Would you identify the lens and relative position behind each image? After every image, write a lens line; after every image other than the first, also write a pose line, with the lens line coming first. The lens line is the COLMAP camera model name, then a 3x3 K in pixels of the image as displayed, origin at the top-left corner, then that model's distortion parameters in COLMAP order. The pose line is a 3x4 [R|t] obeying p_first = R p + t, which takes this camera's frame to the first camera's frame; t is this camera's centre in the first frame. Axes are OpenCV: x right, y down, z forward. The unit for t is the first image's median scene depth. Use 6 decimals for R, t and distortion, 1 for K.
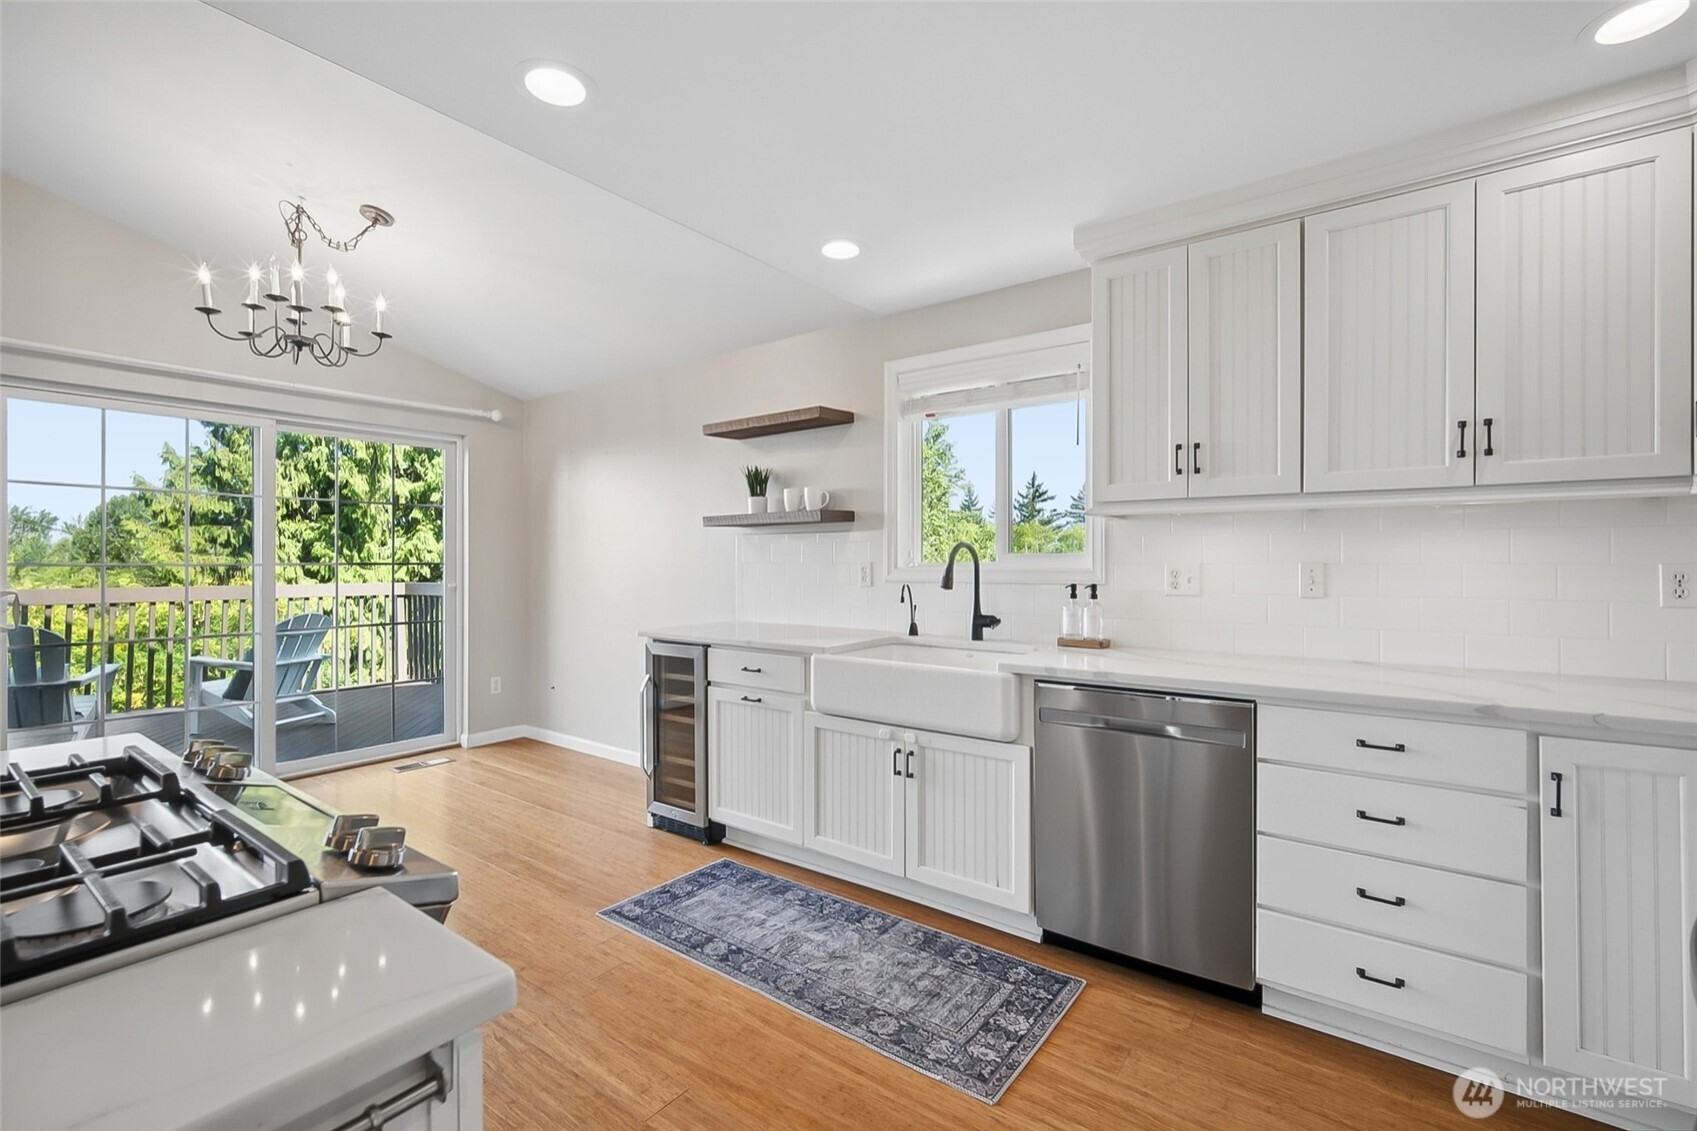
lens RADIAL K [[740.5, 0, 843.8], [0, 740.5, 562.6], [0, 0, 1]] dist [-0.012775, 0.003610]
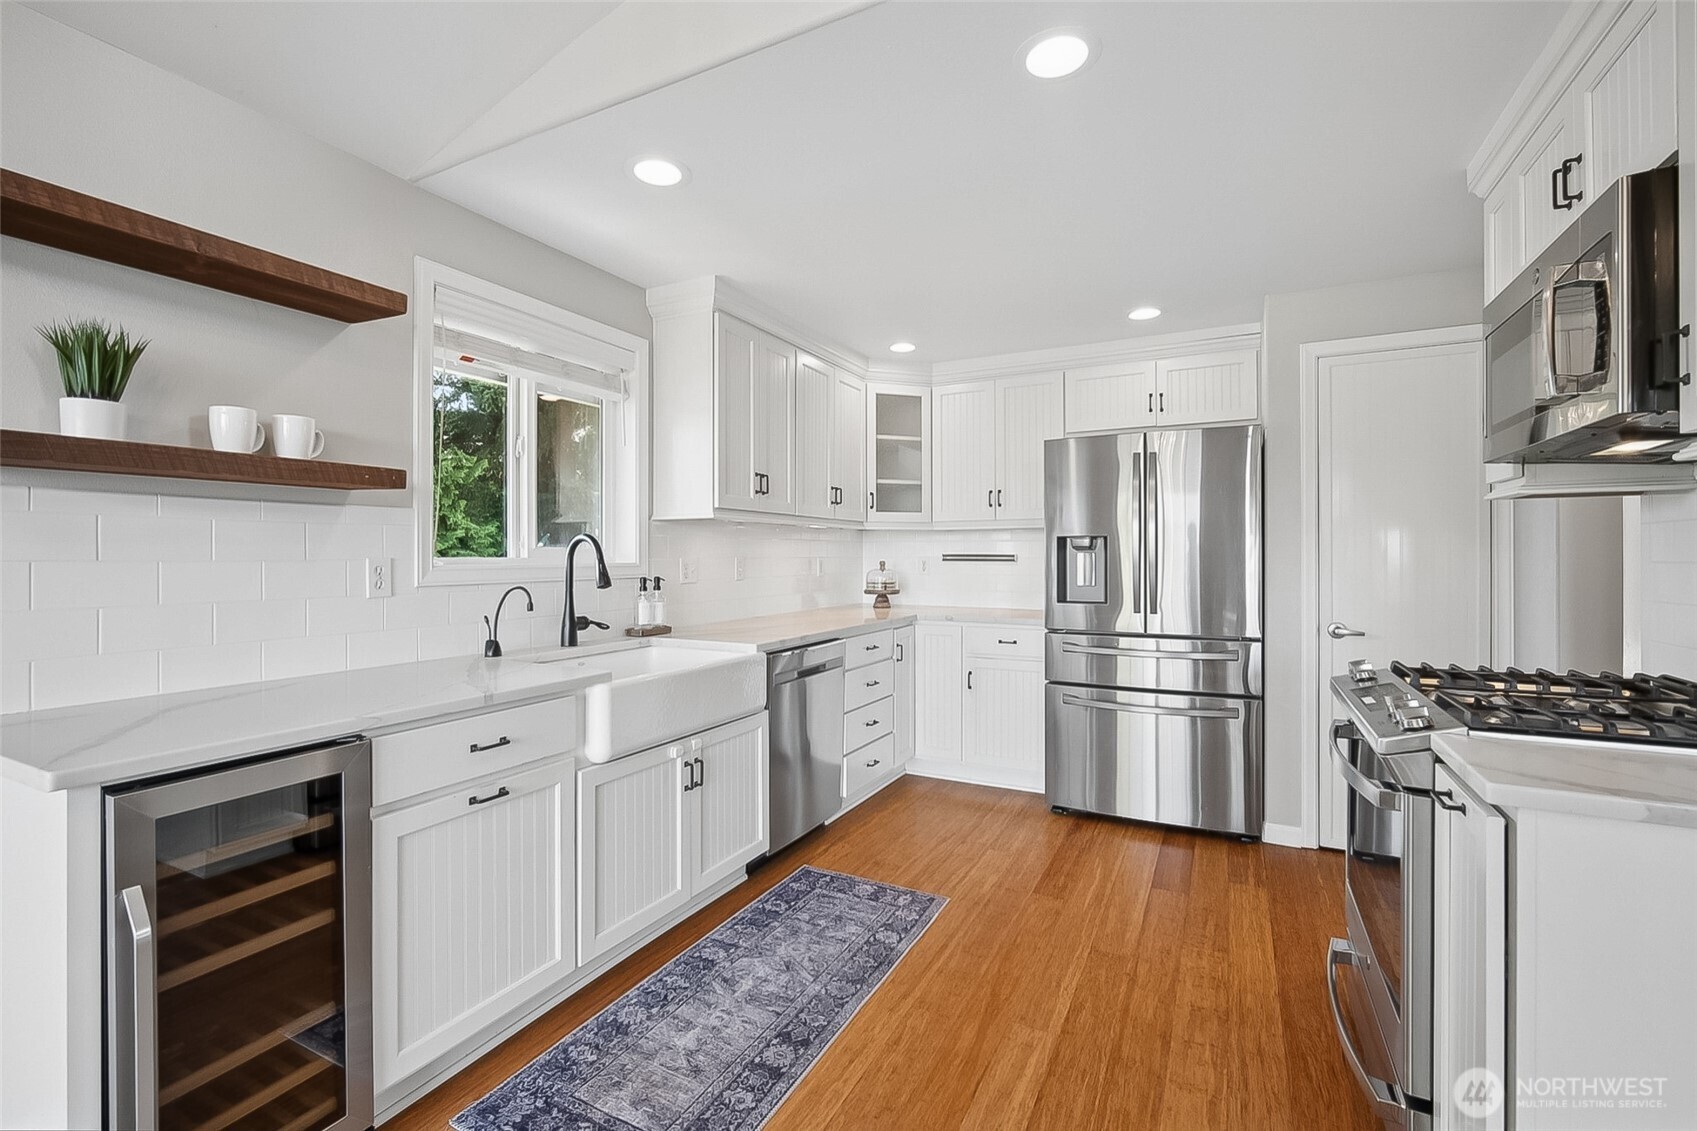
lens RADIAL K [[740.5, 0, 851.1], [0, 740.5, 553.9], [0, 0, 1]] dist [-0.012775, 0.003610]
pose [[-0.167748, 0.004643, 0.985819, -0.928922], [0.003770, 0.999985, -0.004068, 0.000082], [-0.985823, 0.003035, -0.167763, 1.030016]]
